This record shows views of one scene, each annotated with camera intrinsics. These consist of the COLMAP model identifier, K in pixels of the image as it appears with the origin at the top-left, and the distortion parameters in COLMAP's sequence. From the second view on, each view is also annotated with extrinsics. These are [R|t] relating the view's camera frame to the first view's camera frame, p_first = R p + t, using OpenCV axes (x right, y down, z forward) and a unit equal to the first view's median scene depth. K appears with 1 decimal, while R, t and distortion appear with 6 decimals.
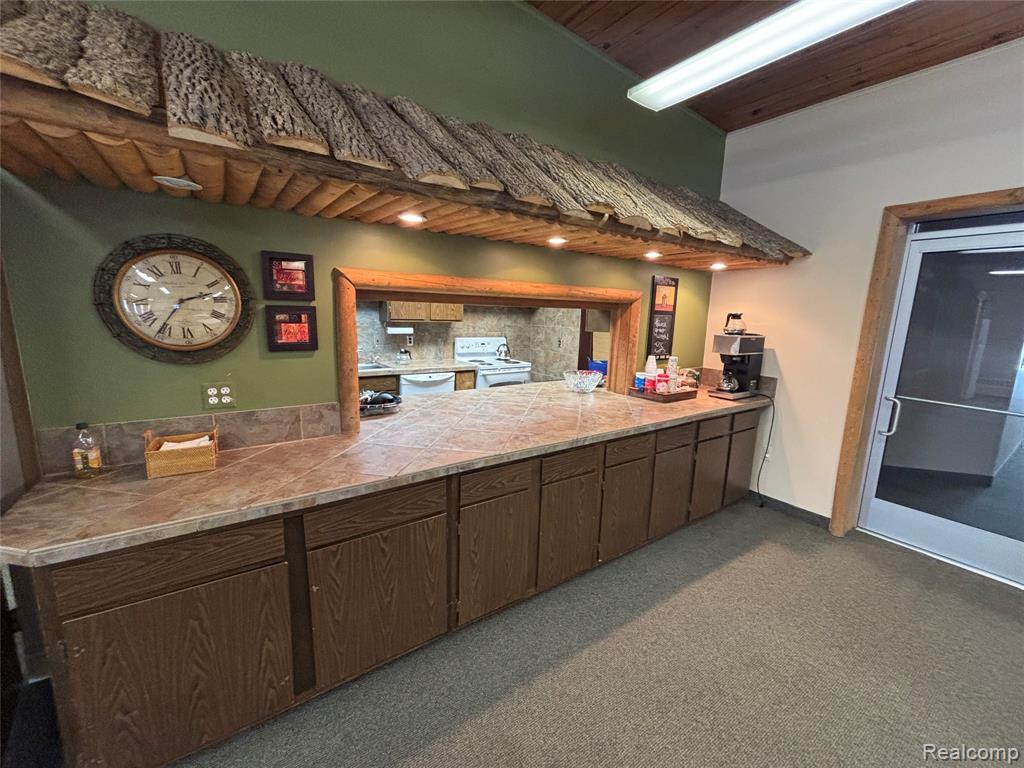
lens RADIAL K [[413.5, 0, 512.6], [0, 413.5, 381.1], [0, 0, 1]] dist [0.002751, -0.000315]
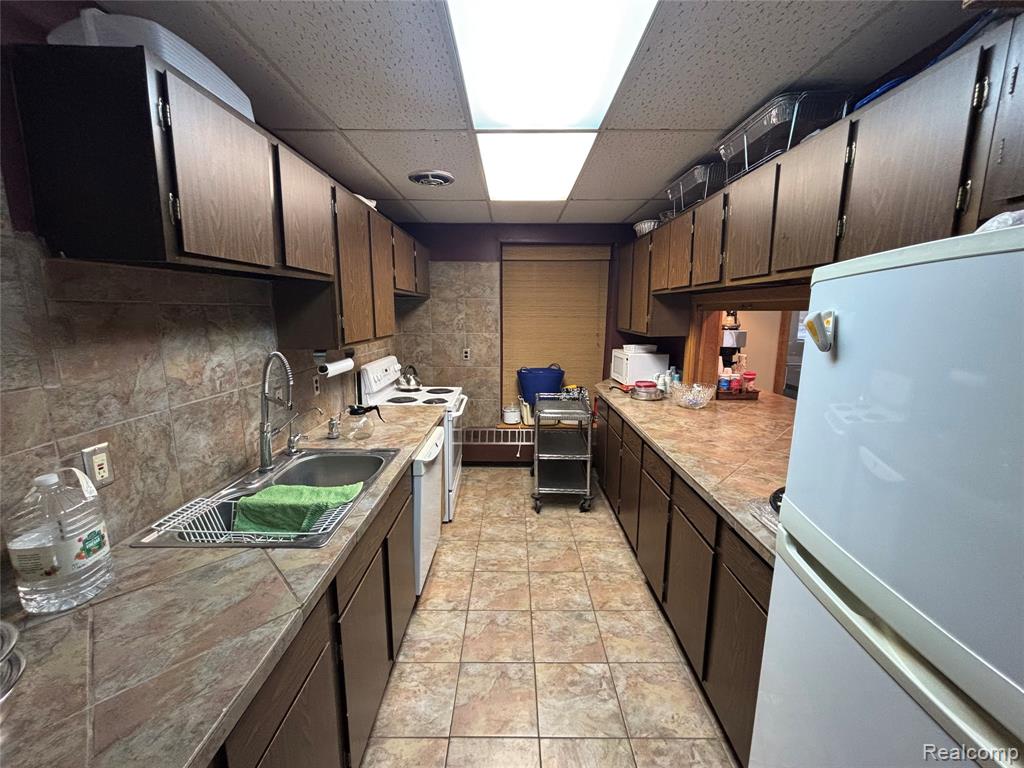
lens RADIAL K [[413.5, 0, 512.1], [0, 413.5, 378.0], [0, 0, 1]] dist [0.002751, -0.000315]
pose [[0.576405, -0.159800, 0.801387, -0.465465], [0.151879, 0.984555, 0.087084, -0.107050], [-0.802926, 0.071518, 0.591773, 0.508928]]
